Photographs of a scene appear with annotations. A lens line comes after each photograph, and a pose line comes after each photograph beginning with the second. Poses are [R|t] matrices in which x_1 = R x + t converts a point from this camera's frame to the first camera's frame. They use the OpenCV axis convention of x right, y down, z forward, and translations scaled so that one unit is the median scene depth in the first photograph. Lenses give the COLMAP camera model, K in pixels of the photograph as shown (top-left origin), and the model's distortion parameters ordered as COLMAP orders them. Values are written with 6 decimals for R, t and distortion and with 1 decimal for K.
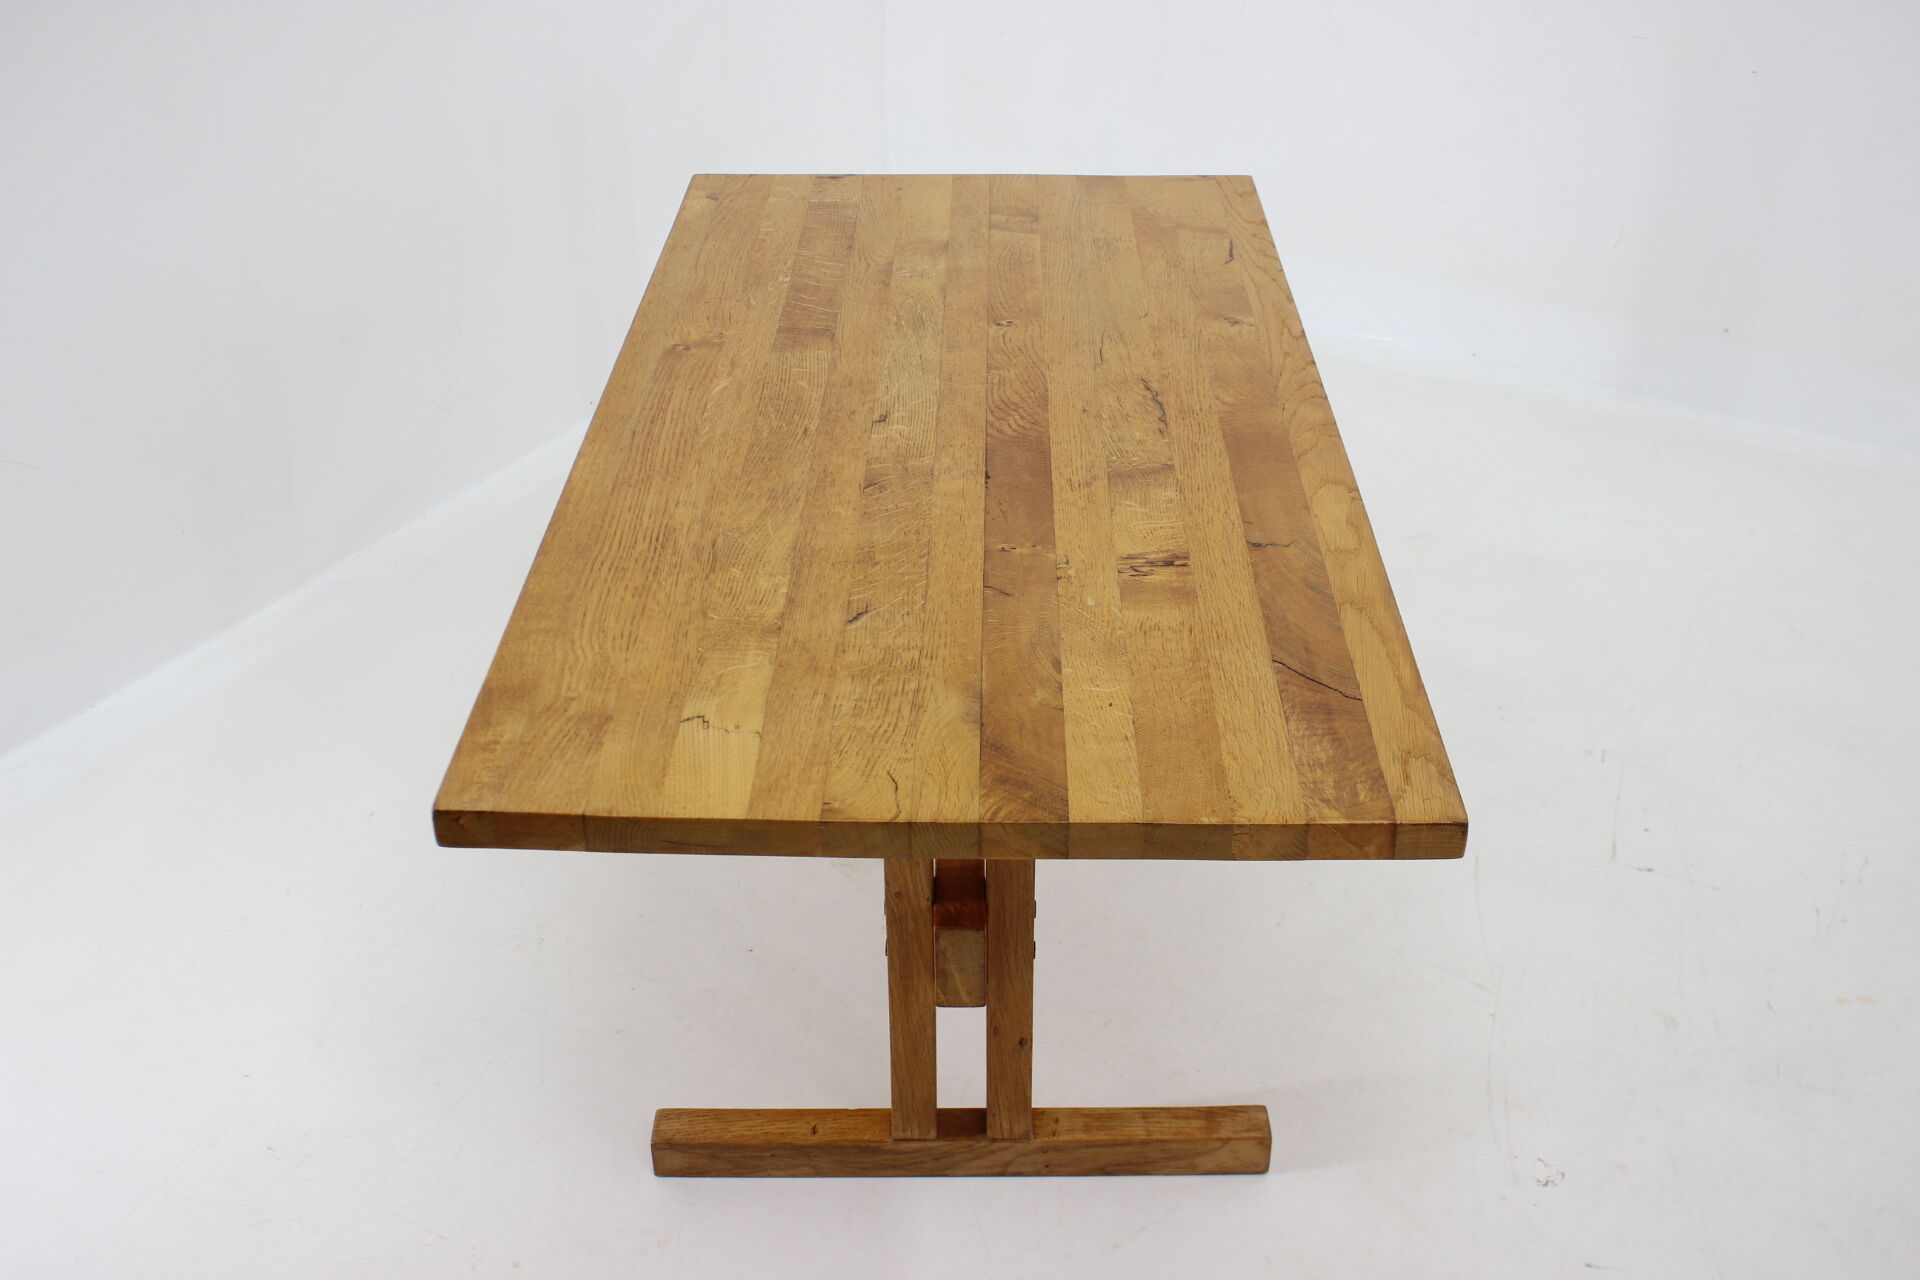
lens RADIAL K [[2117.0, 0, 955.8], [0, 2117.0, 641.5], [0, 0, 1]] dist [-0.100934, 0.048284]
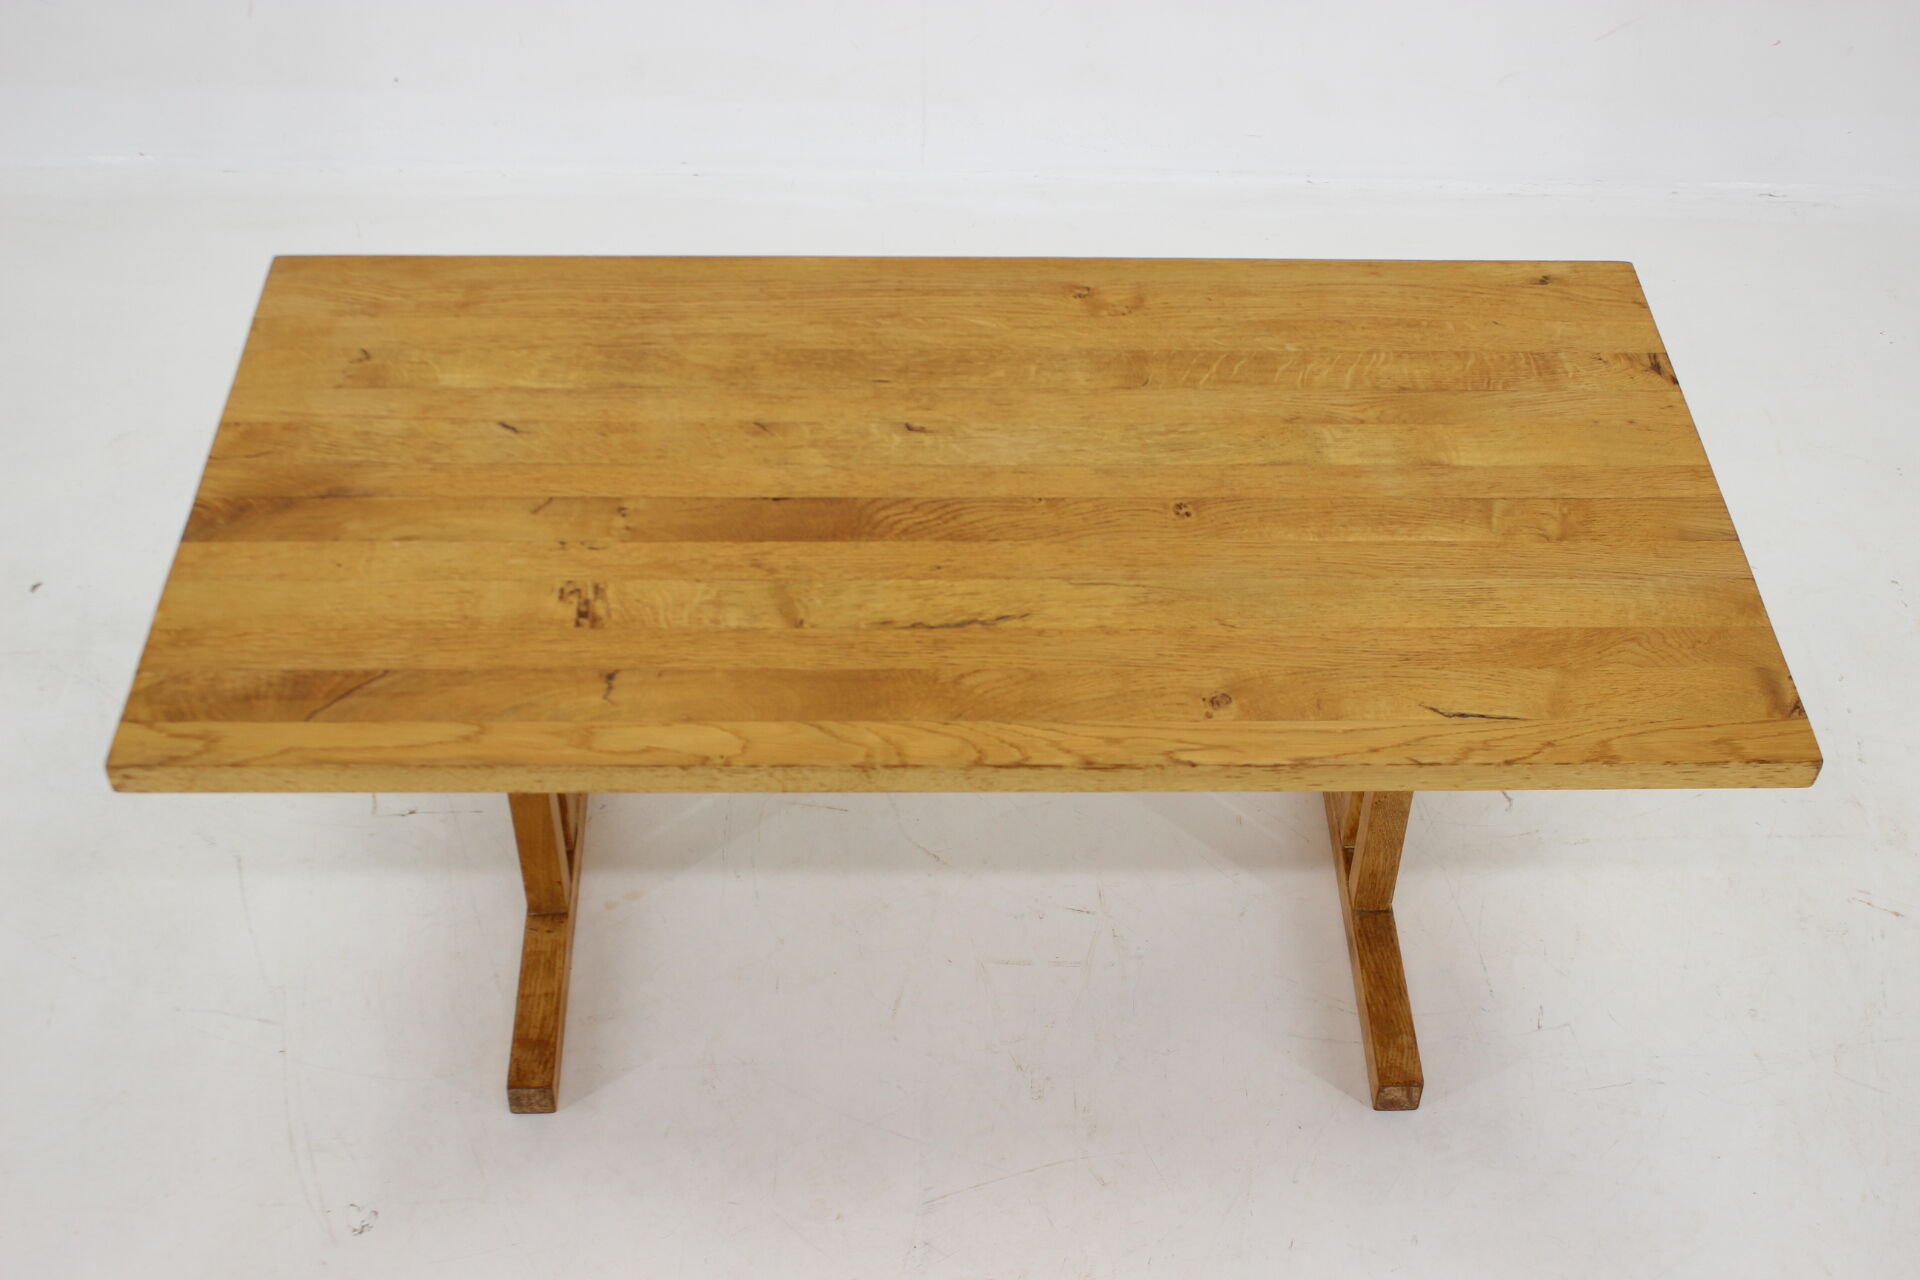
lens RADIAL K [[2316.5, 0, 960.0], [0, 2316.5, 640.0], [0, 0, 1]] dist [-0.082895, 0.004619]
pose [[0.032936, 0.697389, -0.715936, 0.819820], [-0.518167, 0.624450, 0.584435, -0.696182], [0.854645, 0.351725, 0.381931, 0.651787]]
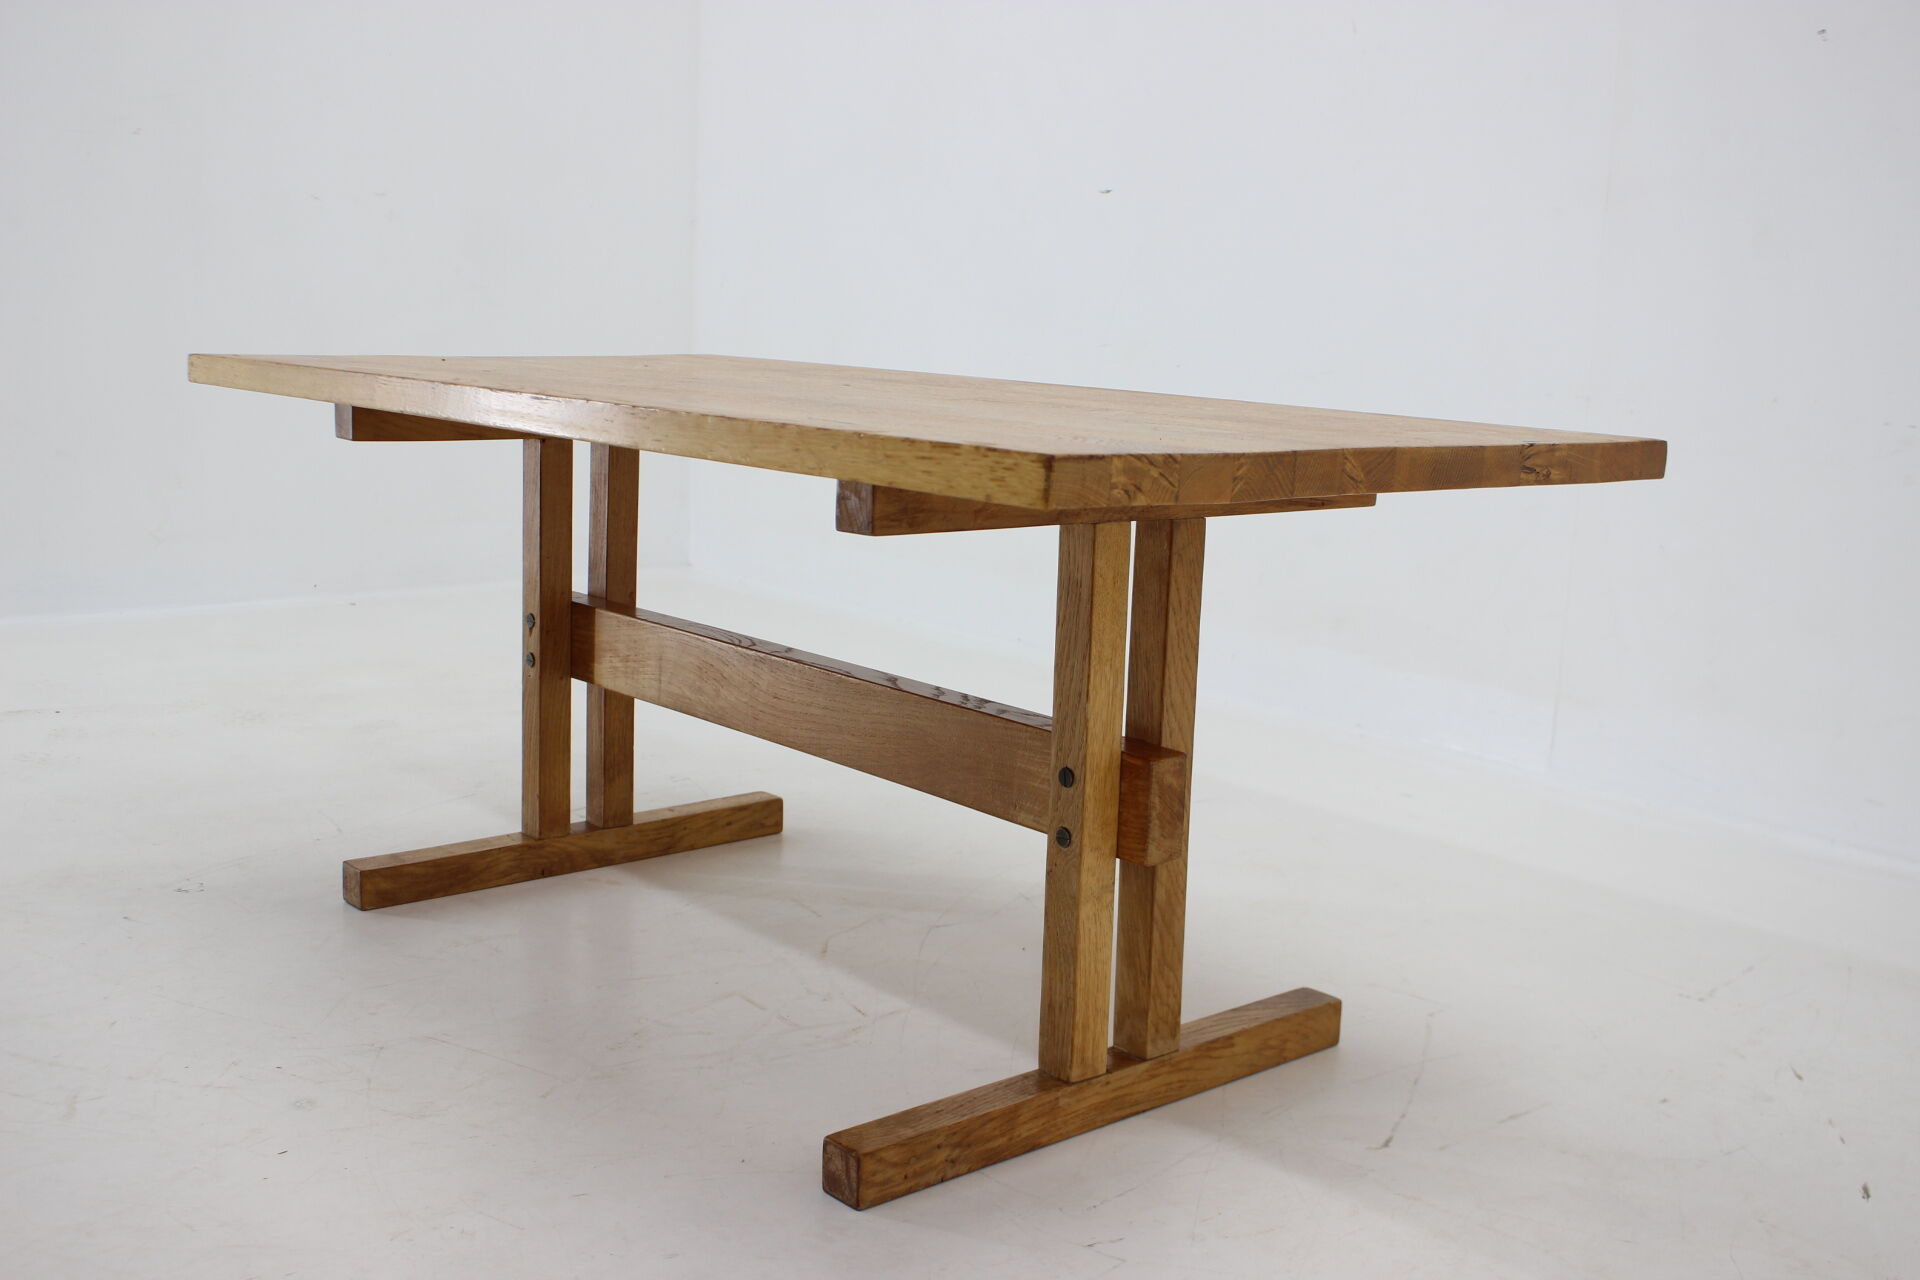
lens RADIAL K [[1971.6, 0, 960.0], [0, 1971.6, 640.0], [0, 0, 1]] dist [-0.092139, 0.014630]
pose [[-0.742034, 0.087333, -0.664649, 0.597851], [-0.370594, 0.772753, 0.515280, -0.543071], [0.558610, 0.628670, -0.541044, 1.670127]]
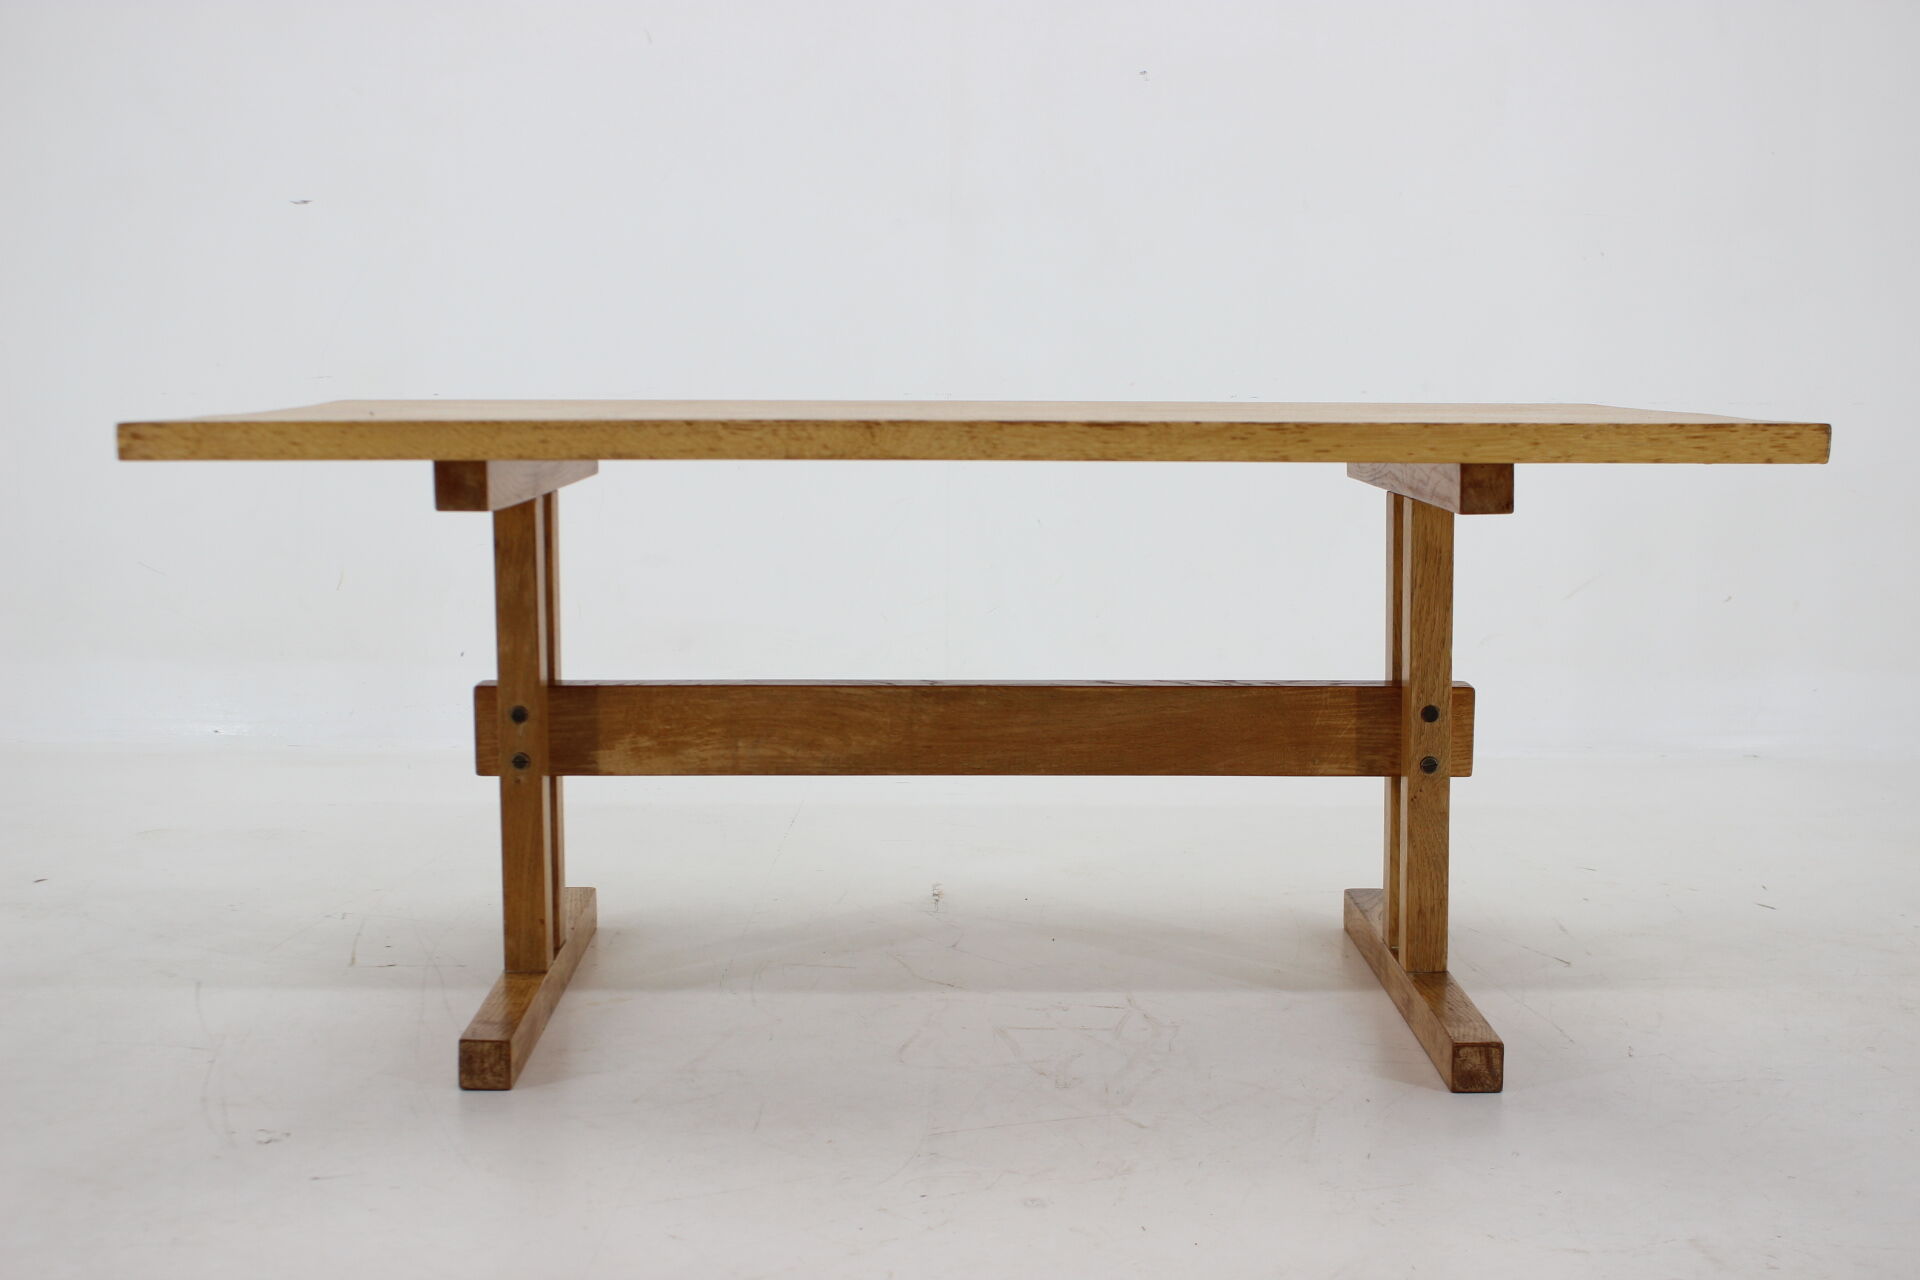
lens RADIAL K [[2246.2, 0, 959.1], [0, 2246.2, 647.6], [0, 0, 1]] dist [-0.083990, 0.011801]
pose [[0.019323, 0.133220, -0.990898, 1.099111], [-0.506524, 0.855787, 0.105178, -0.131289], [0.862009, 0.499881, 0.084016, 0.996241]]
